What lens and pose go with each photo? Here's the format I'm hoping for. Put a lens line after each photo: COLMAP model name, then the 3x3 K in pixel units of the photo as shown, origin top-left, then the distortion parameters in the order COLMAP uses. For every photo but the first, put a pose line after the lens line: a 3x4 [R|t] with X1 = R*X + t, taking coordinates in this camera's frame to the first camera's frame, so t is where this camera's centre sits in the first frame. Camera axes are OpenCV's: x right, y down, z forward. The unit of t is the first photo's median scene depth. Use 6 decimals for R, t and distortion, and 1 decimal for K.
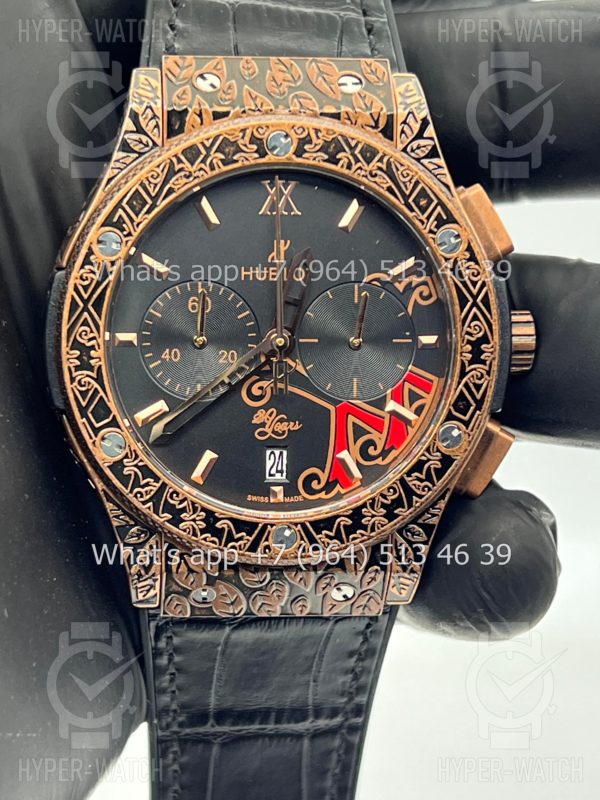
lens RADIAL K [[1884.2, 0, 300.0], [0, 1884.2, 400.0], [0, 0, 1]] dist [0.245777, 0.163577]
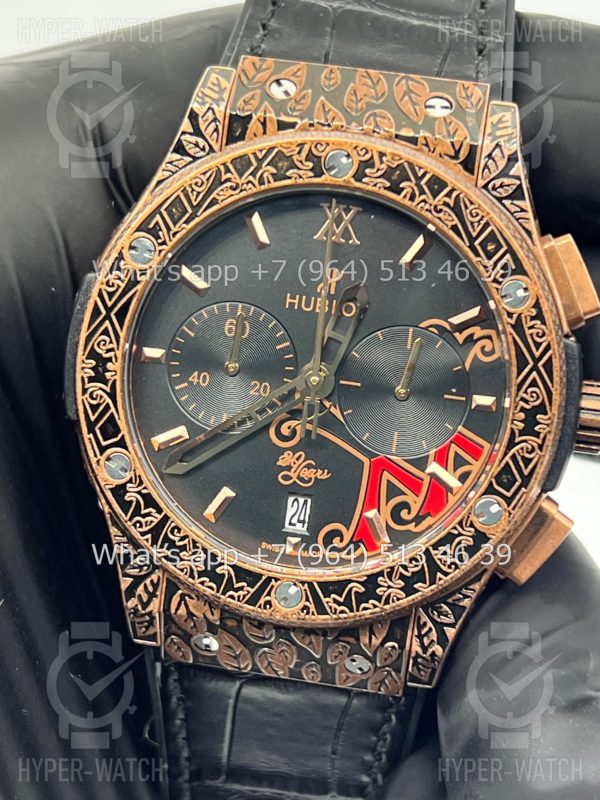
lens RADIAL K [[1884.2, 0, 300.0], [0, 1884.2, 400.0], [0, 0, 1]] dist [0.245777, 0.163577]
pose [[0.969012, 0.137357, -0.205300, 0.169805], [-0.138240, 0.990347, 0.010106, -0.029688], [0.204707, 0.018588, 0.978647, 0.110958]]
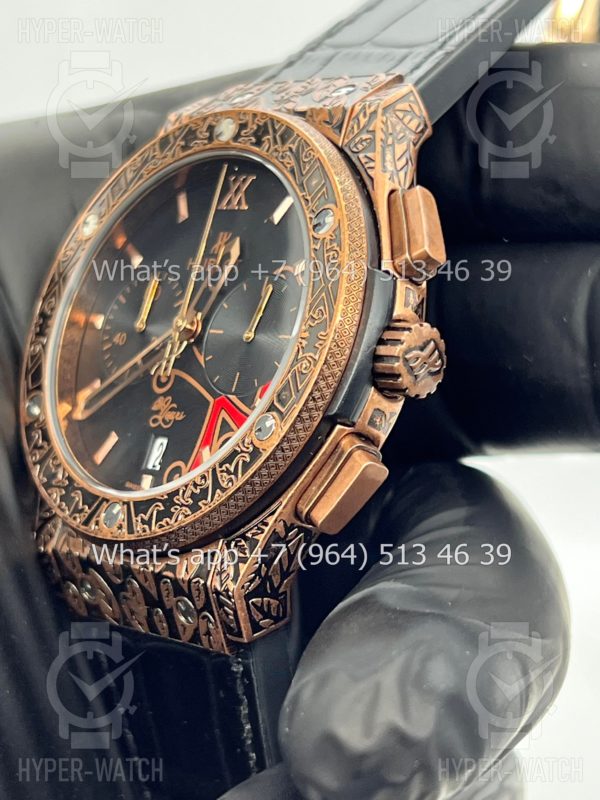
lens RADIAL K [[1884.2, 0, 300.0], [0, 1884.2, 400.0], [0, 0, 1]] dist [0.245777, 0.163577]
pose [[0.618011, 0.029445, -0.785618, 0.777936], [-0.313402, 0.925690, -0.211844, 0.187879], [0.721000, 0.377136, 0.581315, 0.500169]]
